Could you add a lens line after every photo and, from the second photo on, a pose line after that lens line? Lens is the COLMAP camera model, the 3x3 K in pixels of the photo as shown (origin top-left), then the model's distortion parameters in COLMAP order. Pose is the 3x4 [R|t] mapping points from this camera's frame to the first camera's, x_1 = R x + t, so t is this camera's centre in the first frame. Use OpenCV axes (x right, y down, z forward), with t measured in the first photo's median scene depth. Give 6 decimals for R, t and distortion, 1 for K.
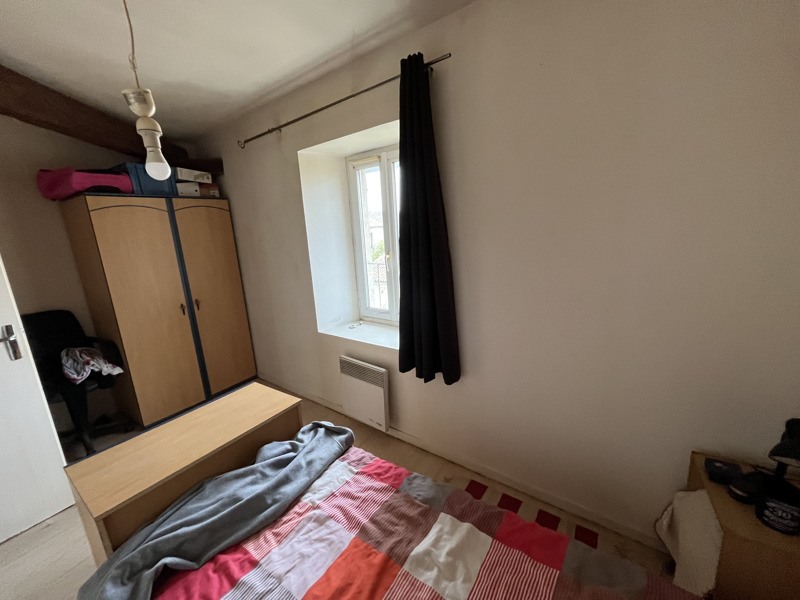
lens RADIAL K [[324.4, 0, 400.0], [0, 324.4, 300.0], [0, 0, 1]] dist [-0.001171, -0.000023]
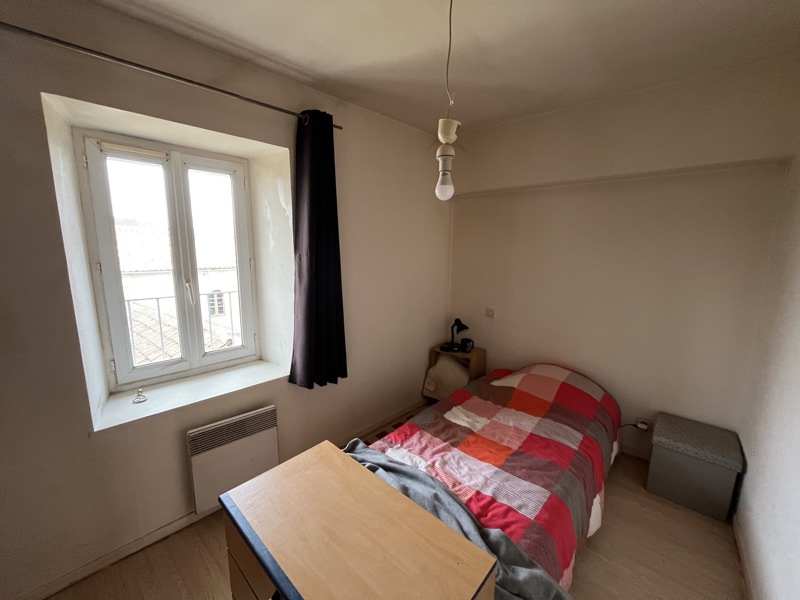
lens RADIAL K [[322.0, 0, 396.7], [0, 322.0, 302.2], [0, 0, 1]] dist [-0.000898, -0.000087]
pose [[0.138471, -0.113701, 0.983818, -1.380235], [0.194010, 0.977255, 0.085636, -0.122333], [-0.971177, 0.179013, 0.157381, 0.774416]]
